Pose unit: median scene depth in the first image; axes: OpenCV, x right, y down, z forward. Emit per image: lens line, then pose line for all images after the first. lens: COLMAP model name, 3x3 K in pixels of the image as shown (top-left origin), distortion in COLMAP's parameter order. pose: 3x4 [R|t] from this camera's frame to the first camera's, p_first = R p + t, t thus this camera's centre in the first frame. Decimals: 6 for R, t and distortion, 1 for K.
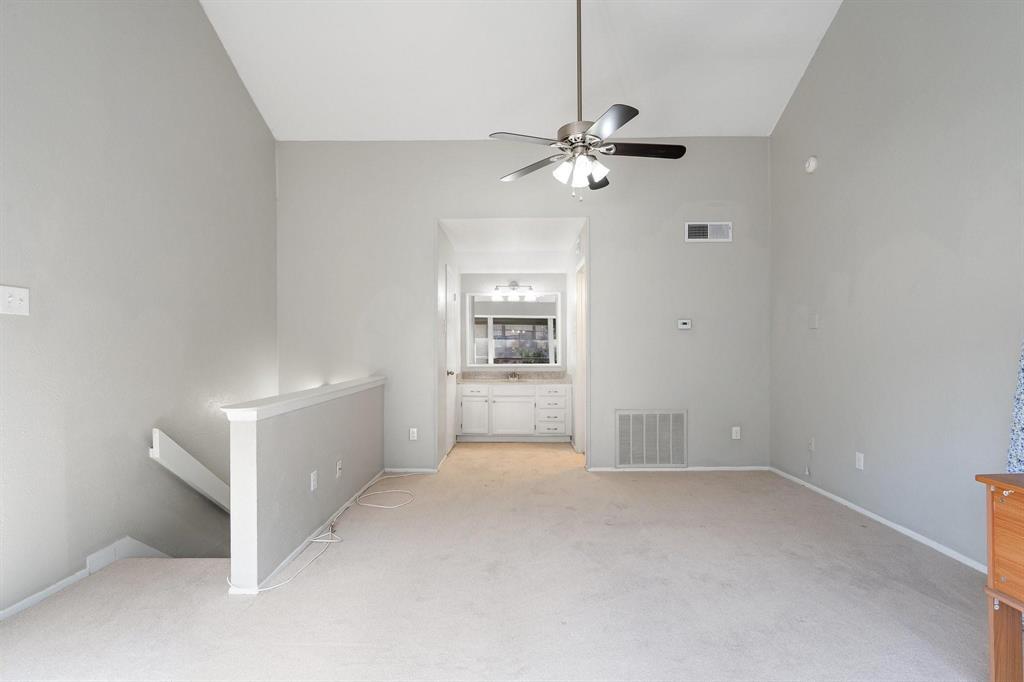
lens RADIAL K [[482.0, 0, 513.4], [0, 482.0, 343.1], [0, 0, 1]] dist [-0.002305, 0.002078]
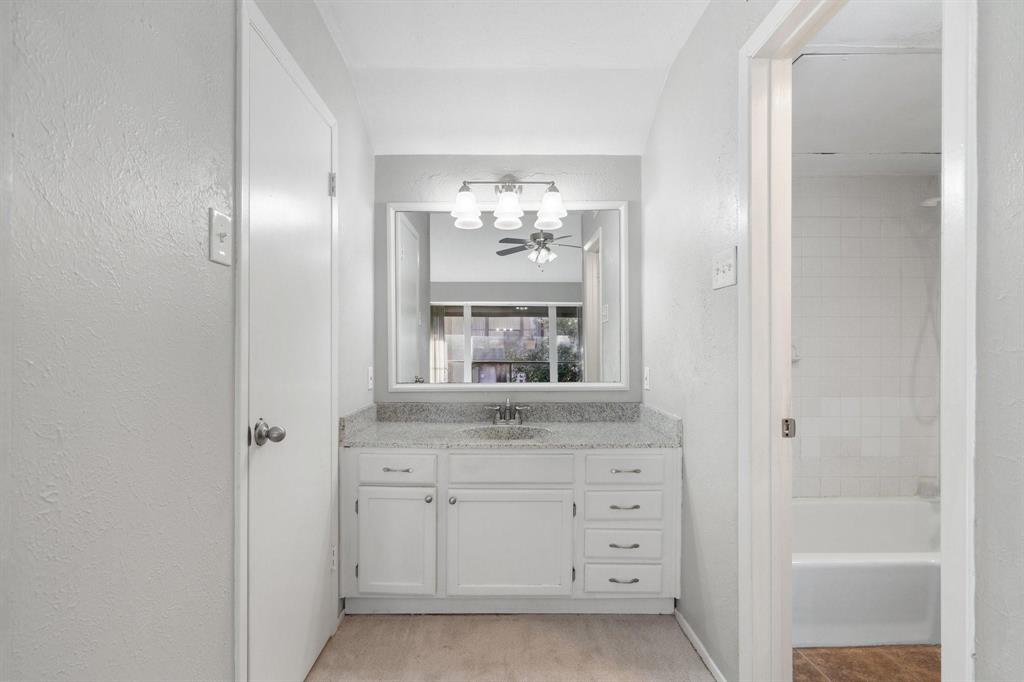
lens RADIAL K [[482.0, 0, 505.5], [0, 482.0, 343.0], [0, 0, 1]] dist [-0.002305, 0.002078]
pose [[0.999832, 0.001507, 0.018257, -0.008737], [-0.001437, 0.999992, -0.003853, 0.011356], [-0.018262, 0.003826, 0.999826, 0.608745]]
